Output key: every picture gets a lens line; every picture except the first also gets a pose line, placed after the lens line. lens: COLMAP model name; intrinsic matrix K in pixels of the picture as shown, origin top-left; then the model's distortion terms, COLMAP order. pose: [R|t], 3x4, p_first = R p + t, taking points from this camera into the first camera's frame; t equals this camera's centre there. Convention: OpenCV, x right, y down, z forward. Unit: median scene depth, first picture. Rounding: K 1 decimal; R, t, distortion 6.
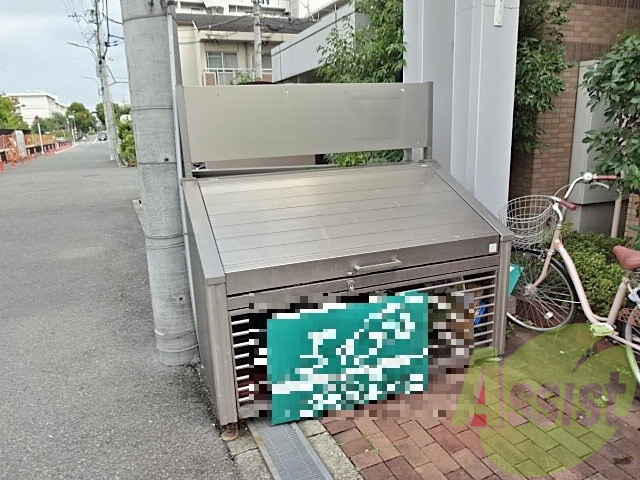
lens RADIAL K [[477.6, 0, 320.0], [0, 477.6, 240.0], [0, 0, 1]] dist [0.010267, -0.000391]
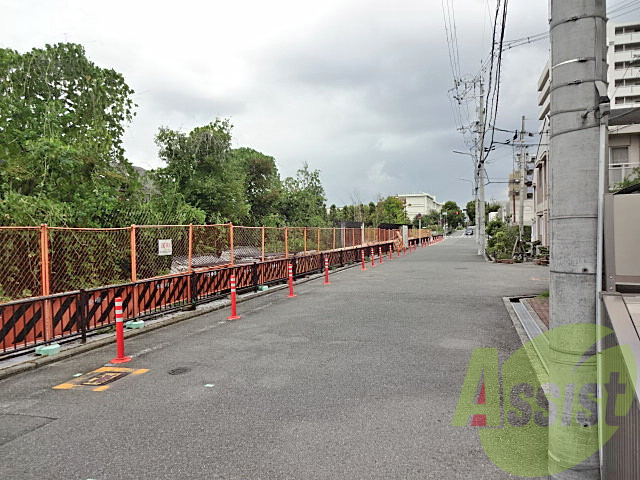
lens RADIAL K [[477.6, 0, 320.0], [0, 477.6, 240.0], [0, 0, 1]] dist [0.010267, -0.000391]
pose [[0.758297, 0.040235, -0.650666, -0.019155], [-0.165058, 0.977421, -0.131922, -0.002798], [0.630667, 0.207434, 0.747817, -0.008466]]
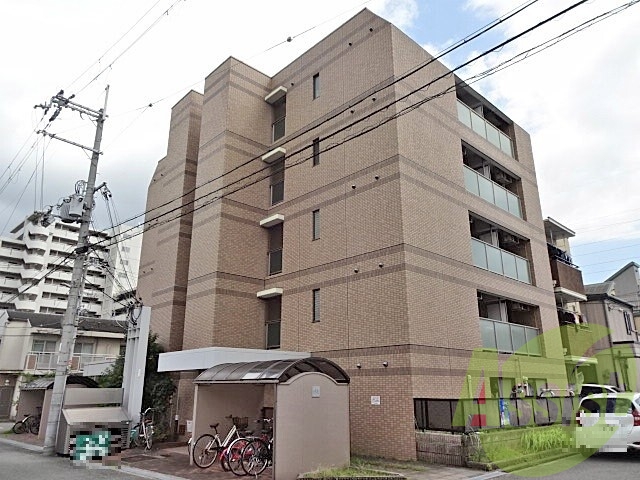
lens RADIAL K [[477.6, 0, 320.0], [0, 477.6, 240.0], [0, 0, 1]] dist [0.010267, -0.000391]
pose [[0.928737, 0.139922, 0.343321, 0.042285], [0.057401, 0.860608, -0.506023, 0.183457], [-0.366268, 0.489669, 0.791247, -0.839957]]
